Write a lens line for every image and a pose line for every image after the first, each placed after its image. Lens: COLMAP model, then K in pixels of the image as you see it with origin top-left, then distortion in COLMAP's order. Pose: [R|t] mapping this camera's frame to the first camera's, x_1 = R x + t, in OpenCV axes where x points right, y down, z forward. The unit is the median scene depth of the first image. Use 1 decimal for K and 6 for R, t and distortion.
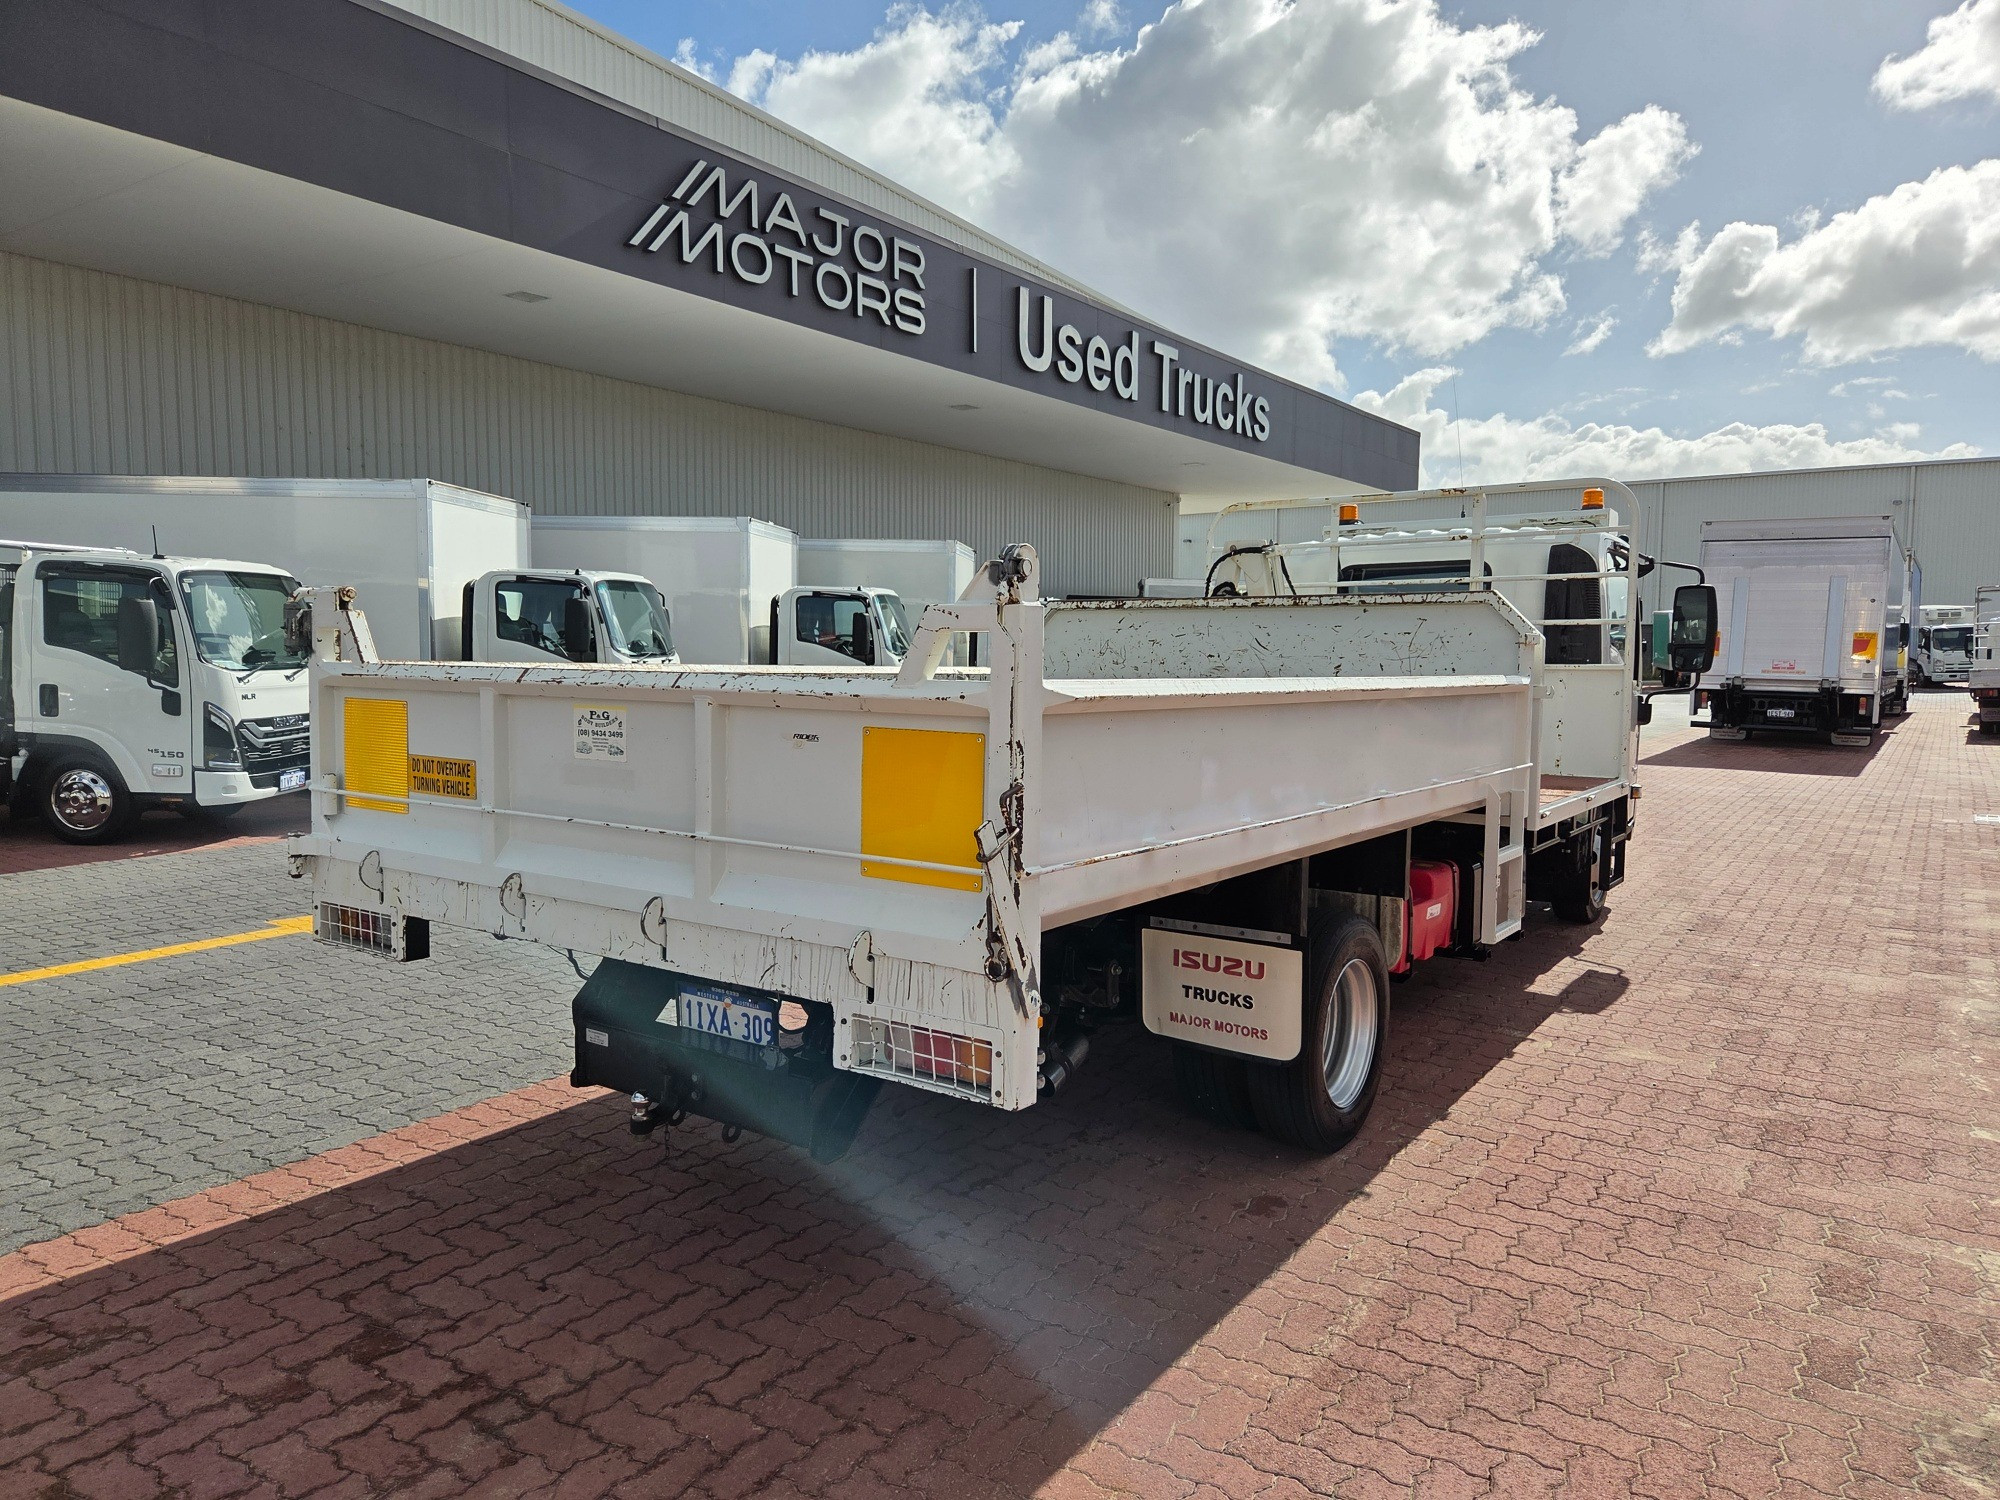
lens RADIAL K [[1343.0, 0, 998.3], [0, 1343.0, 748.5], [0, 0, 1]] dist [0.065148, -0.051151]
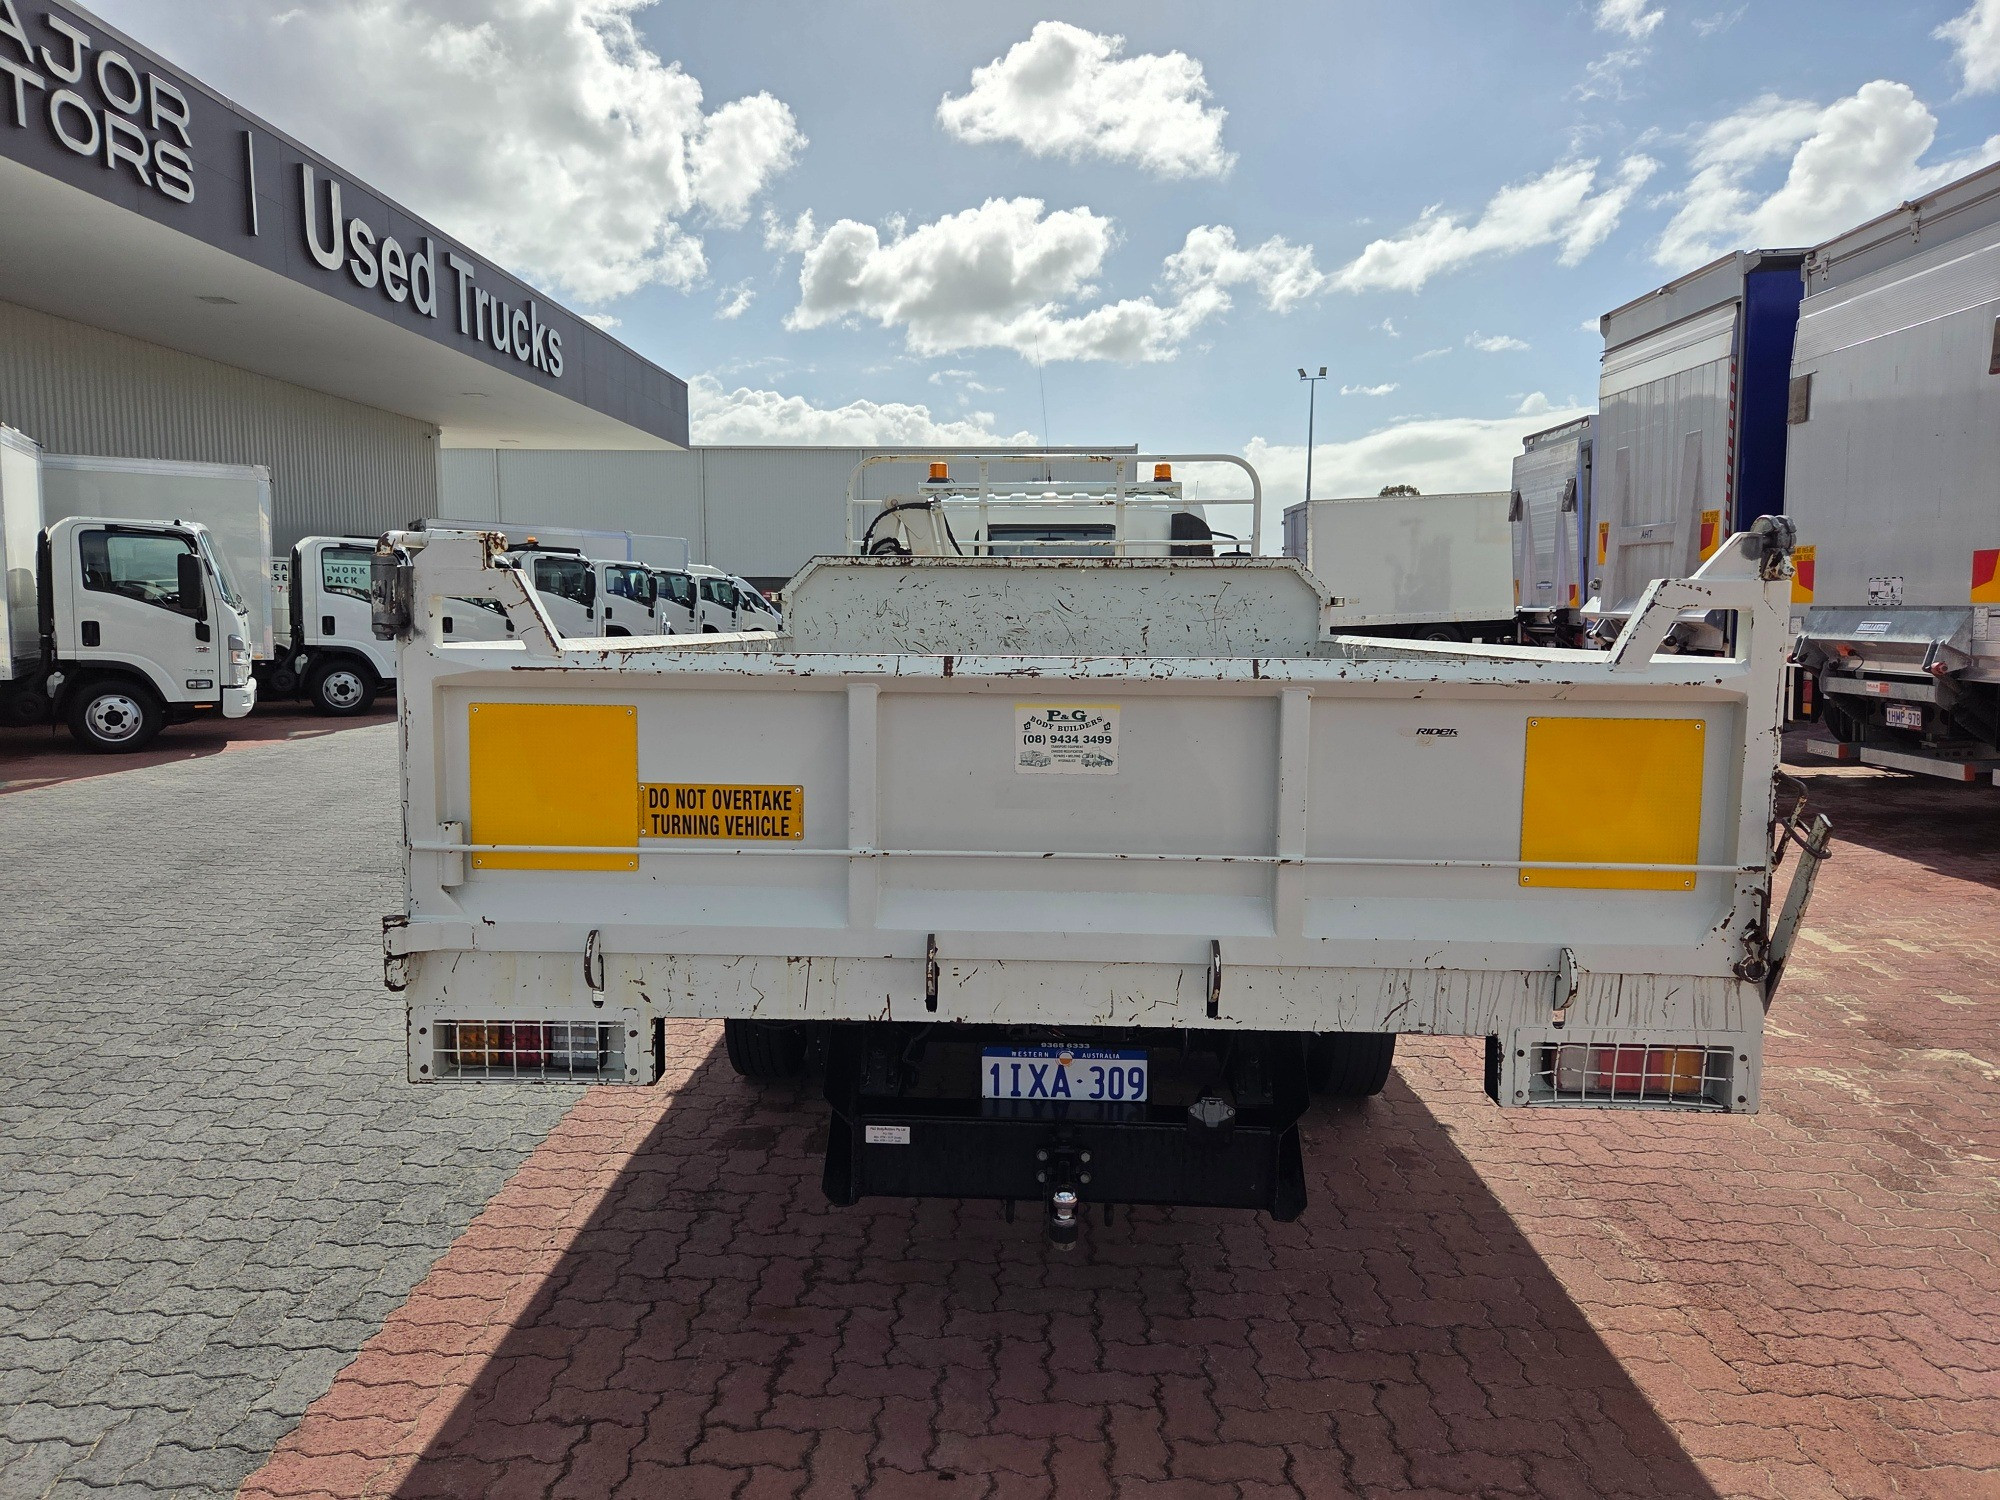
lens RADIAL K [[1338.7, 0, 995.7], [0, 1338.7, 738.9], [0, 0, 1]] dist [0.066005, -0.050300]
pose [[0.836025, -0.056188, 0.545807, -0.297844], [0.038936, 0.998310, 0.043132, -0.018385], [-0.547308, -0.014808, 0.836800, 0.153531]]
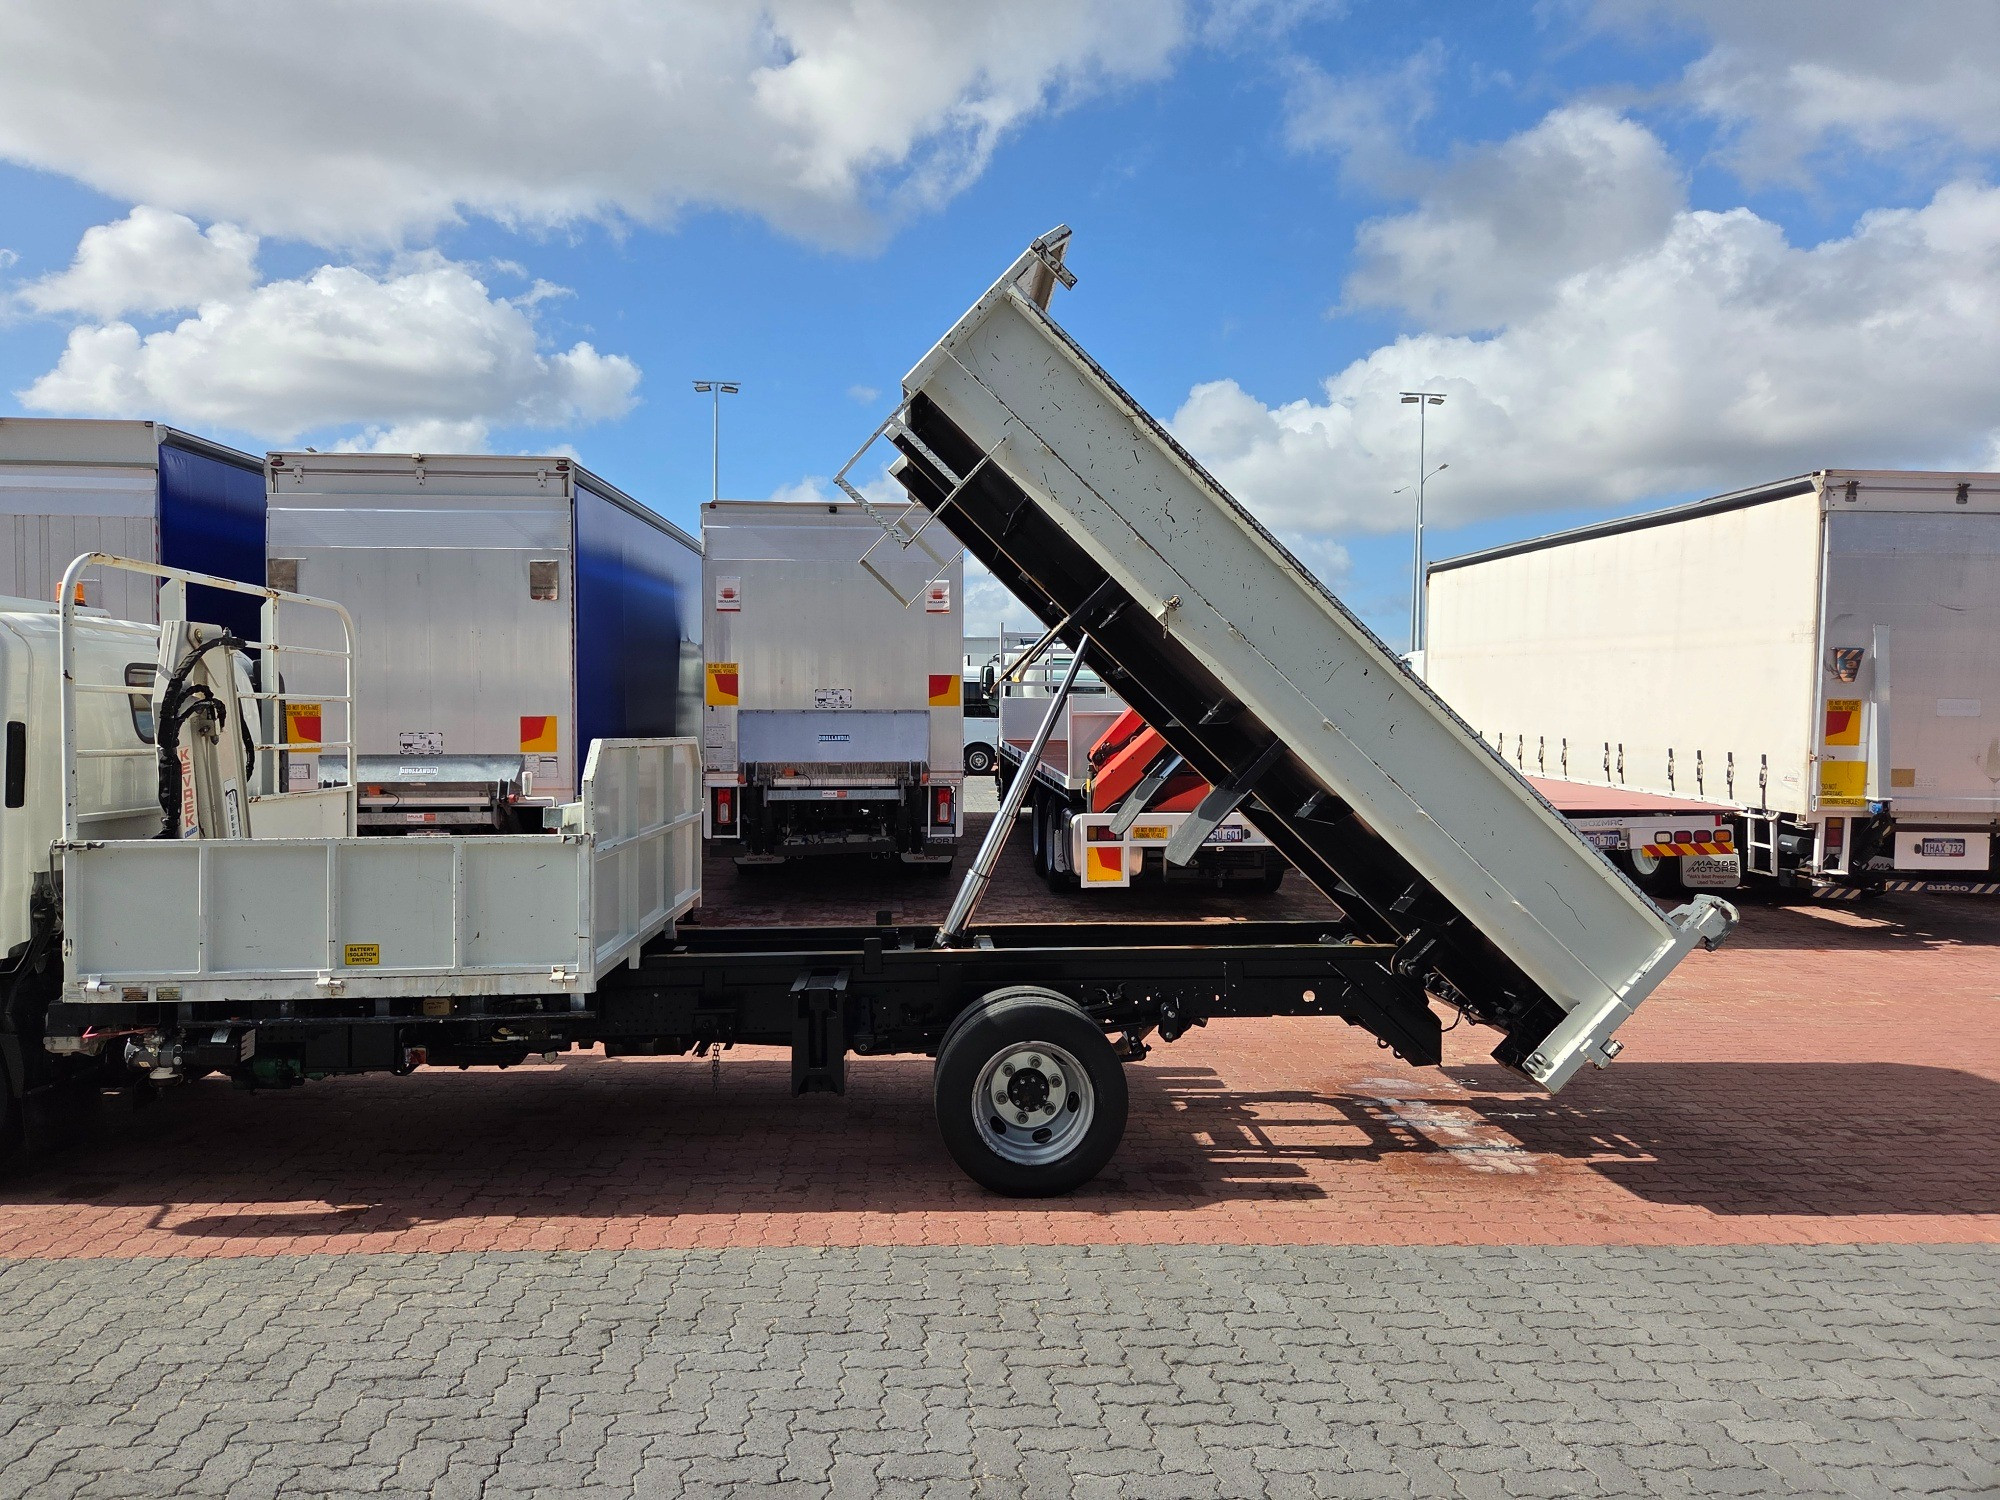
lens RADIAL K [[1337.9, 0, 972.1], [0, 1337.9, 734.3], [0, 0, 1]] dist [0.062689, -0.050796]
pose [[-0.607813, -0.006621, 0.794053, -0.573667], [0.053088, 0.997389, 0.048953, -0.112033], [-0.792304, 0.071909, -0.605874, 1.101187]]
